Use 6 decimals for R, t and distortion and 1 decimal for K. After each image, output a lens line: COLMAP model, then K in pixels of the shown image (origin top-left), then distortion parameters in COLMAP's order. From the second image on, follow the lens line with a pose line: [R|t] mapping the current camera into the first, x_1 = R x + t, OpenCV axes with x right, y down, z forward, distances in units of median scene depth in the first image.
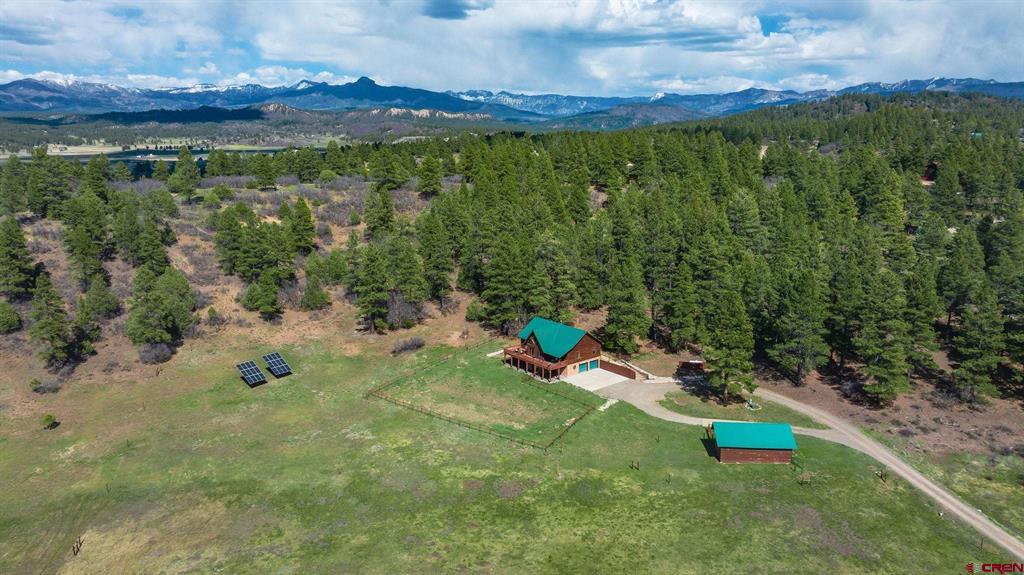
lens RADIAL K [[708.1, 0, 512.0], [0, 708.1, 287.5], [0, 0, 1]] dist [-0.057672, 0.076473]
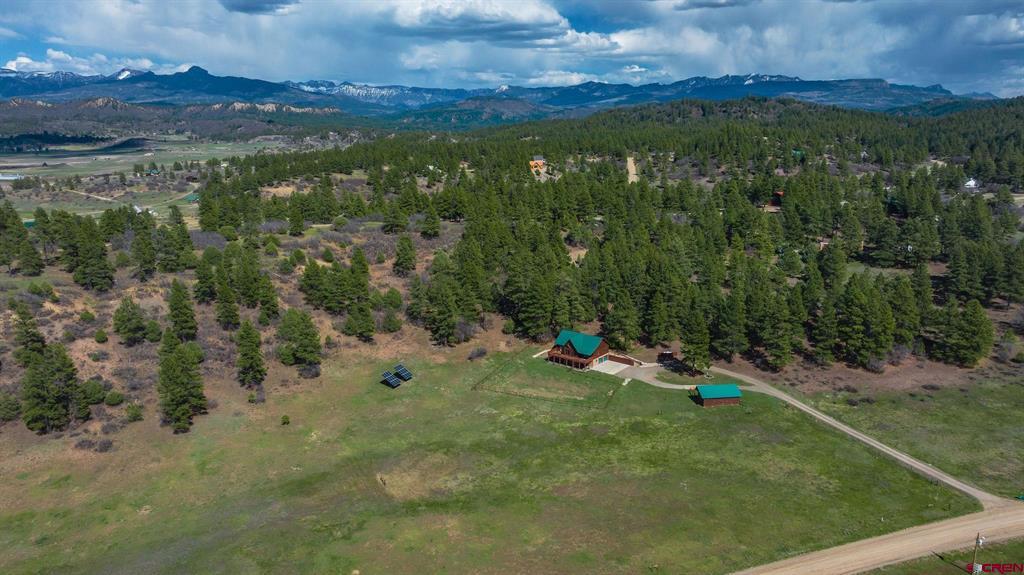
lens RADIAL K [[708.2, 0, 512.0], [0, 708.2, 287.5], [0, 0, 1]] dist [-0.008283, -0.000640]
pose [[0.977805, -0.045912, 0.204424, -0.455129], [0.043811, 0.998930, 0.014793, -0.092083], [-0.204885, -0.005509, 0.978771, -0.575971]]
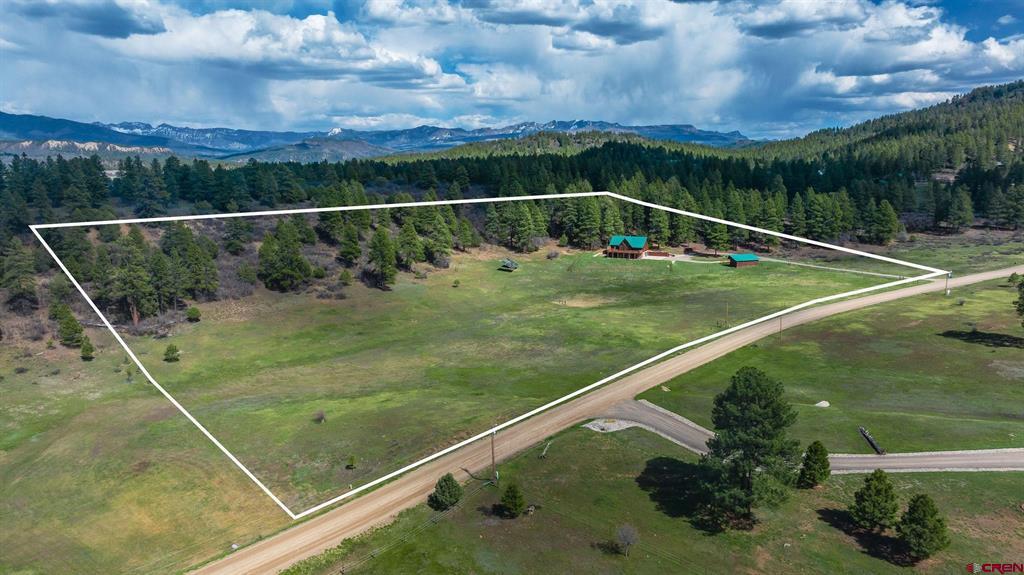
lens RADIAL K [[708.2, 0, 512.0], [0, 708.2, 287.5], [0, 0, 1]] dist [-0.008283, -0.000640]
pose [[0.905502, -0.073013, 0.418014, -1.294627], [0.093404, 0.995220, -0.028502, 0.260342], [-0.413935, 0.064853, 0.907993, -0.864137]]
